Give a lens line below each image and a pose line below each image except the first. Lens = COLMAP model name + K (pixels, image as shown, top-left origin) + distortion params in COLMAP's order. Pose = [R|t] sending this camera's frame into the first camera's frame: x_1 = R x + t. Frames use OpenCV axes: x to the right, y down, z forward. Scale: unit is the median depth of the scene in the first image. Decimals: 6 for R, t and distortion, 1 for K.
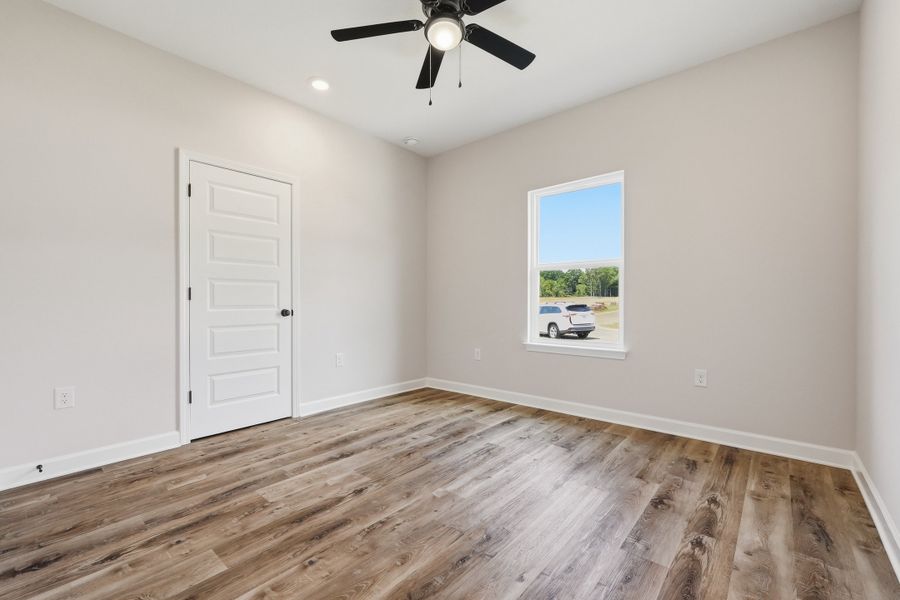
lens RADIAL K [[381.3, 0, 450.4], [0, 381.3, 305.9], [0, 0, 1]] dist [-0.003047, 0.000641]
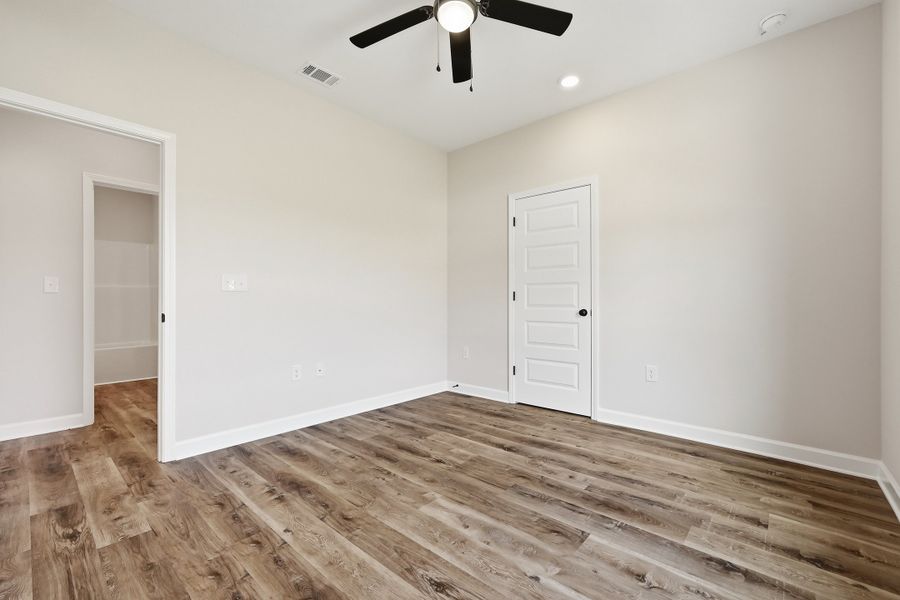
lens RADIAL K [[381.3, 0, 450.4], [0, 381.3, 305.9], [0, 0, 1]] dist [-0.003047, 0.000641]
pose [[-0.011430, 0.012958, -0.999851, 0.721640], [-0.010320, 0.999861, 0.013076, -0.012827], [0.999881, 0.010468, -0.011295, 0.794161]]
